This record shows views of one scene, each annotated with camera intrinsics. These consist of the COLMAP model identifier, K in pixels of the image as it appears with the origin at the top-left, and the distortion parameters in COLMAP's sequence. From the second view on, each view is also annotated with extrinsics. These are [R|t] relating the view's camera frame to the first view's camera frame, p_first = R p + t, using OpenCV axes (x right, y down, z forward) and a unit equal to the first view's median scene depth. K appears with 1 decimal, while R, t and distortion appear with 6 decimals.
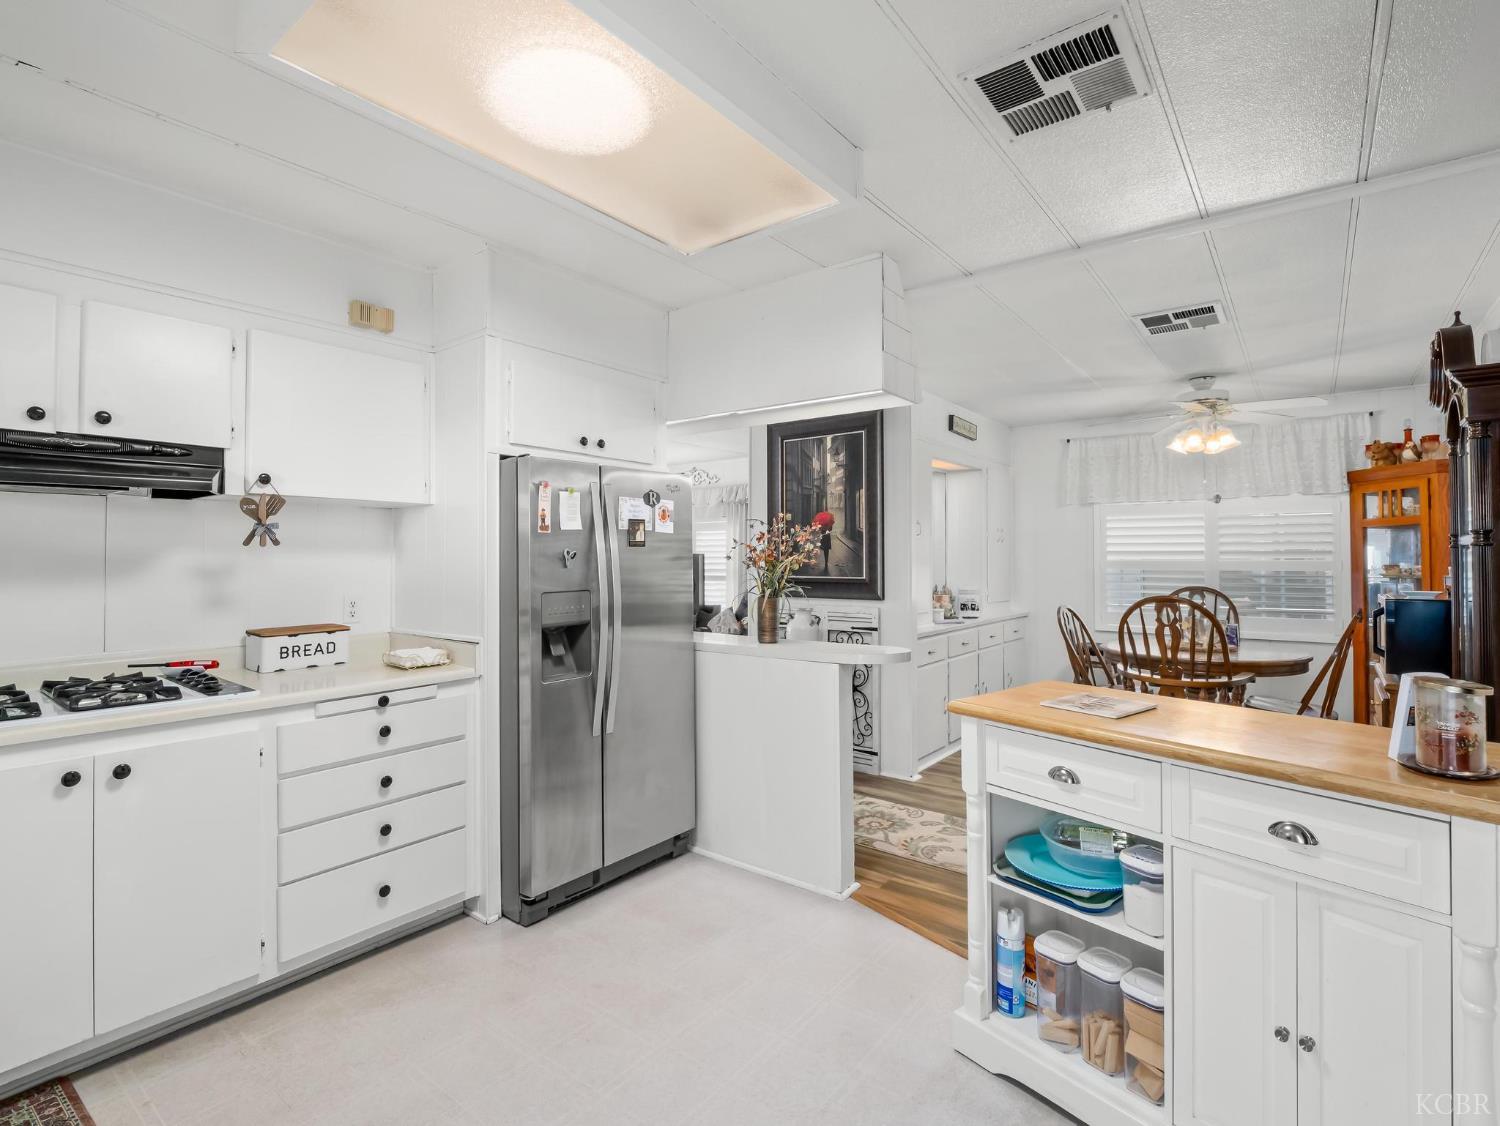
lens RADIAL K [[724.7, 0, 755.4], [0, 724.7, 545.8], [0, 0, 1]] dist [-0.010677, -0.003622]
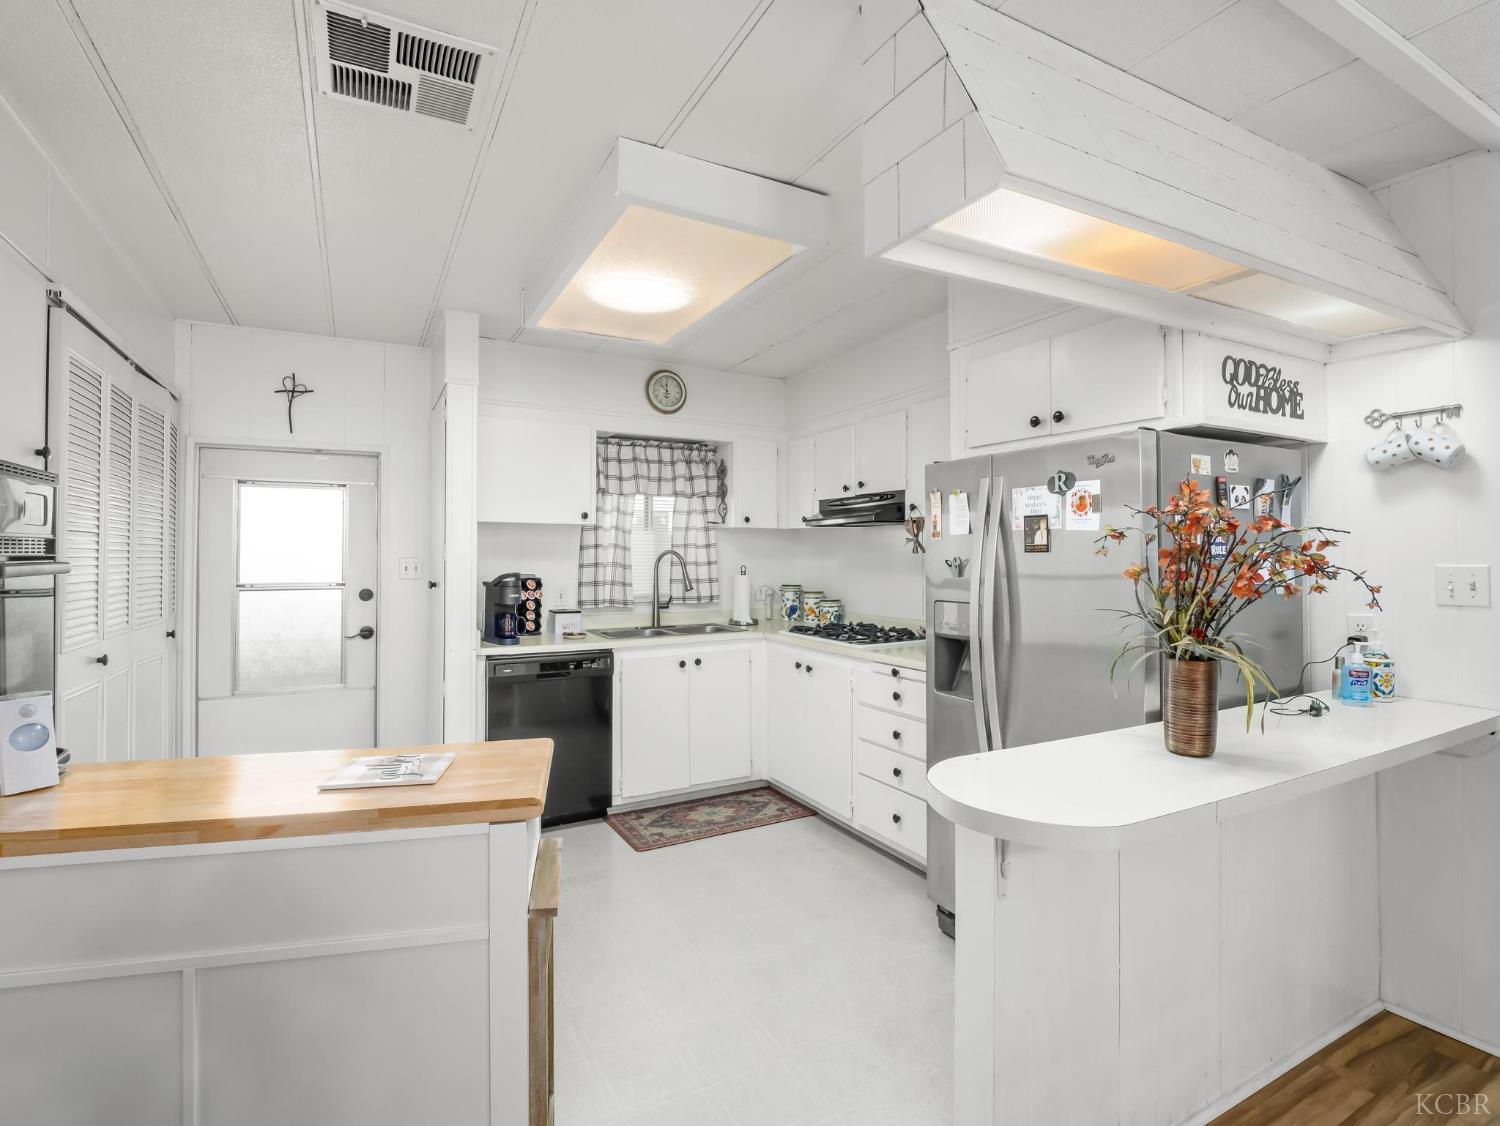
lens RADIAL K [[724.7, 0, 740.0], [0, 724.7, 551.5], [0, 0, 1]] dist [-0.010677, -0.003622]
pose [[-0.414597, -0.000195, -0.910005, 0.416428], [0.014952, 0.999864, -0.007026, 0.000791], [0.909882, -0.016519, -0.414538, 0.677673]]
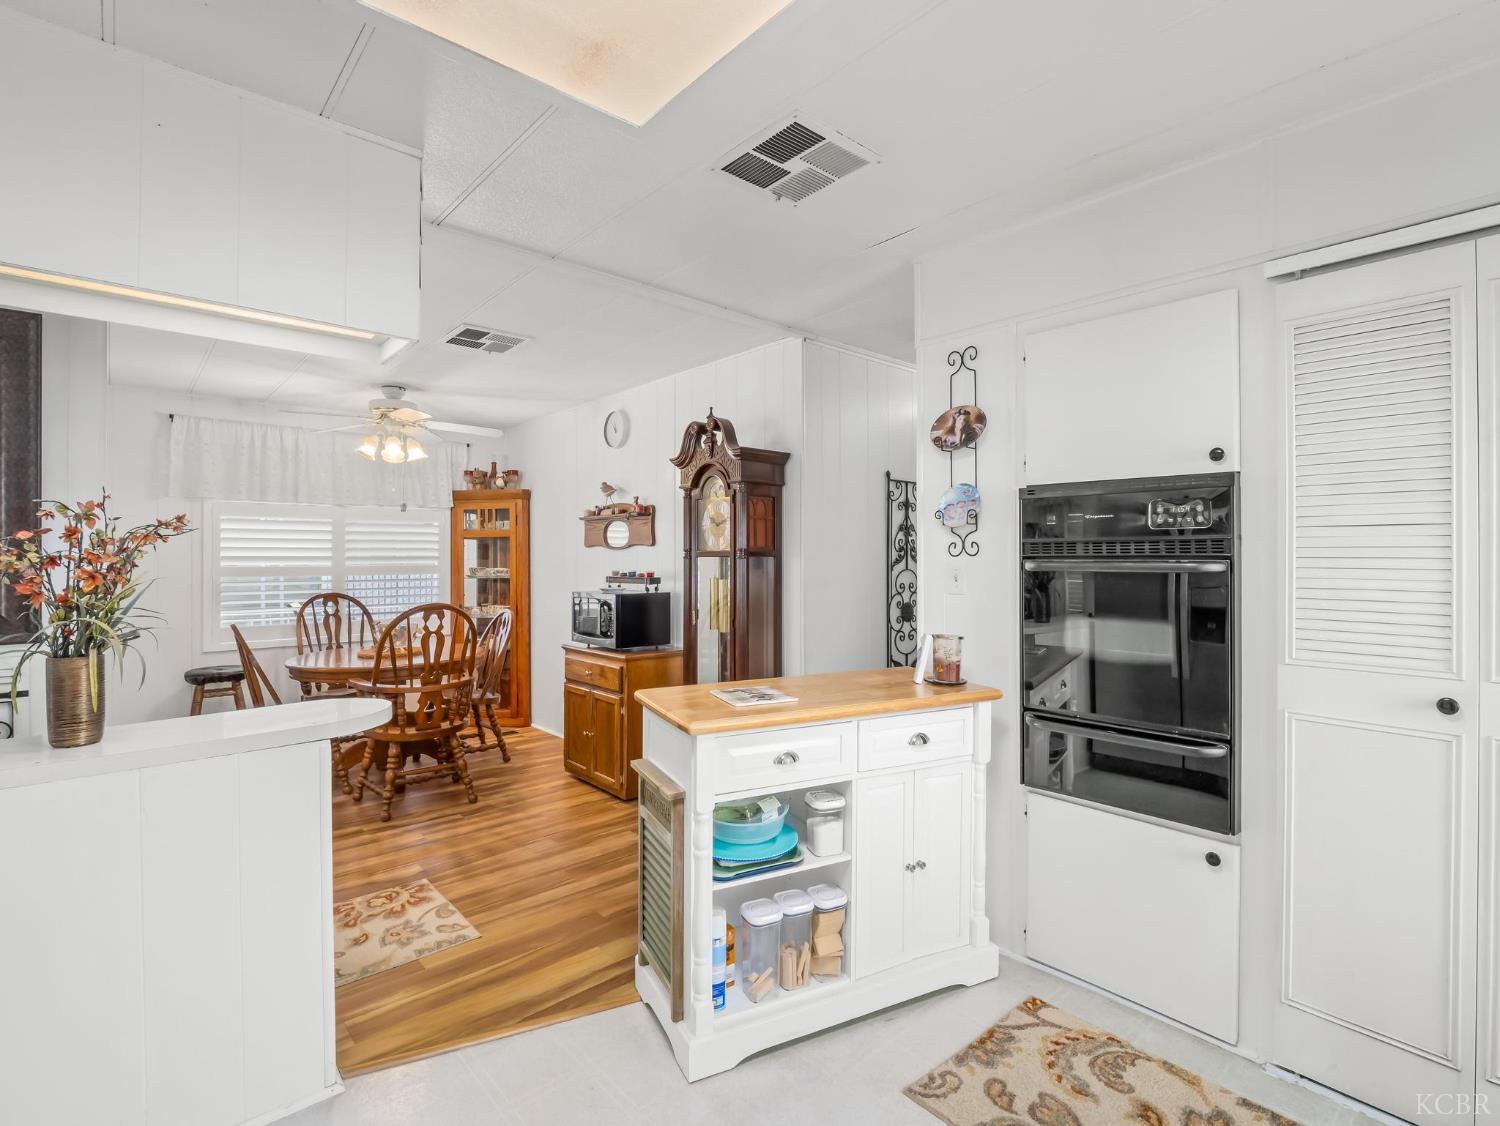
lens RADIAL K [[724.7, 0, 742.0], [0, 724.7, 551.2], [0, 0, 1]] dist [-0.010677, -0.003622]
pose [[0.191500, 0.006486, 0.981471, -0.284158], [-0.014915, 0.999882, -0.003697, -0.005594], [-0.981379, -0.013931, 0.191574, 0.323317]]
